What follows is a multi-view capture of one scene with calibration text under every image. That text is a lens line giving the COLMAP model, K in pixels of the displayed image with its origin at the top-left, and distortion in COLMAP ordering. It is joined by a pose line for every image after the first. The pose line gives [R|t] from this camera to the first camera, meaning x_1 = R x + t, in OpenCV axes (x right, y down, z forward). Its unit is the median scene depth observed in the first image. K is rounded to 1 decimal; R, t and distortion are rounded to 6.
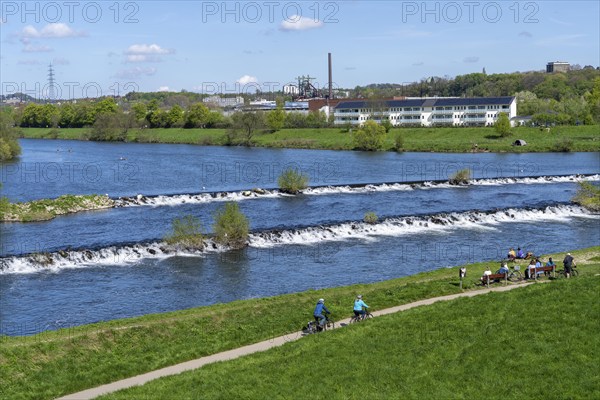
lens RADIAL K [[931.0, 0, 300.0], [0, 931.0, 200.0], [0, 0, 1]] dist [0.034203, -0.006963]
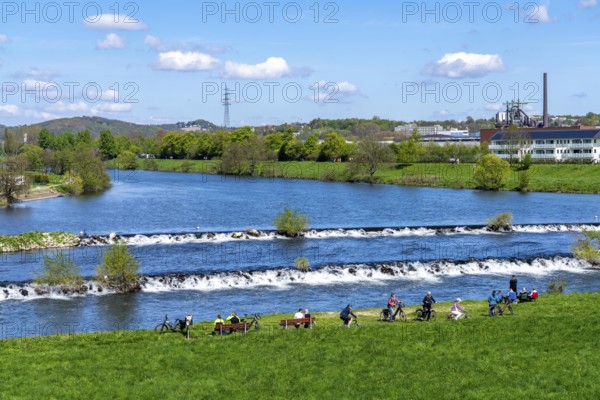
lens RADIAL K [[1085.3, 0, 300.0], [0, 1085.3, 200.0], [0, 0, 1]] dist [0.054774, 0.052443]
pose [[0.981556, 0.017724, -0.190350, 0.185731], [-0.025548, 0.998923, -0.038724, -0.001569], [0.189459, 0.042873, 0.980952, -0.021342]]
